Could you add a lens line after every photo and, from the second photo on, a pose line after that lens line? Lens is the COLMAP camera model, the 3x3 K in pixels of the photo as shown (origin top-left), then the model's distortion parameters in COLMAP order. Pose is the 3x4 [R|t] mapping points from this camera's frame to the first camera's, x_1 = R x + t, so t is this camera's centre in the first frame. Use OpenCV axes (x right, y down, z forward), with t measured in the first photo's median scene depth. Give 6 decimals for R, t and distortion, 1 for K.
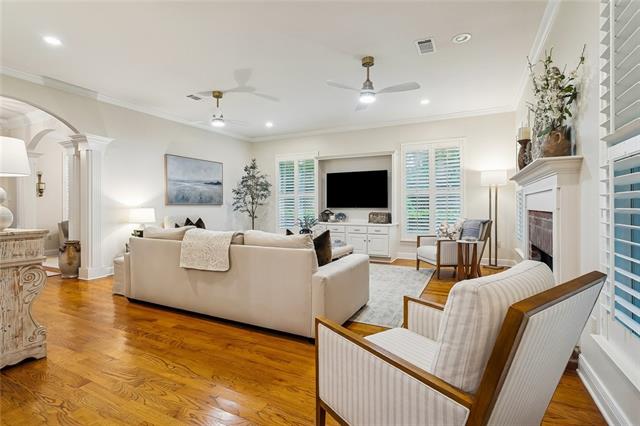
lens RADIAL K [[308.1, 0, 322.6], [0, 308.1, 208.4], [0, 0, 1]] dist [0.010418, 0.000128]
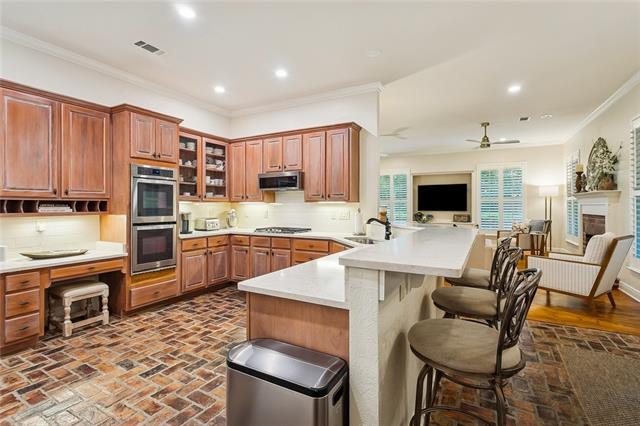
lens RADIAL K [[308.1, 0, 333.2], [0, 308.1, 208.8], [0, 0, 1]] dist [0.010418, 0.000128]
pose [[0.999979, 0.003336, -0.005533, -0.397050], [-0.003336, 0.999994, -0.000059, -0.010580], [0.005533, 0.000078, 0.999985, -0.405515]]
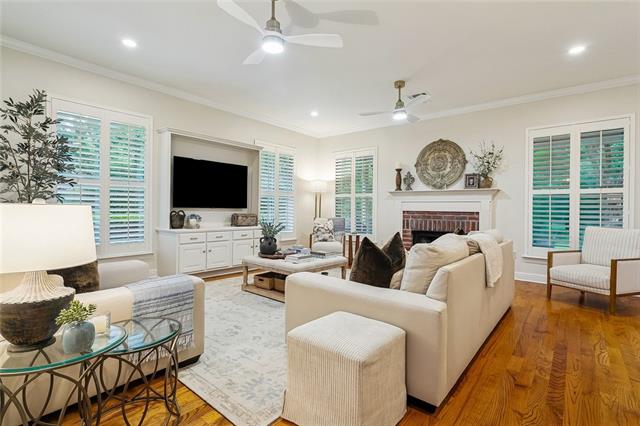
lens RADIAL K [[308.1, 0, 320.3], [0, 308.1, 201.1], [0, 0, 1]] dist [0.010418, 0.000128]
pose [[0.221494, 0.030753, 0.974677, -0.631647], [-0.004715, 0.999525, -0.030466, 0.002714], [-0.975150, 0.002153, 0.221534, 0.619761]]
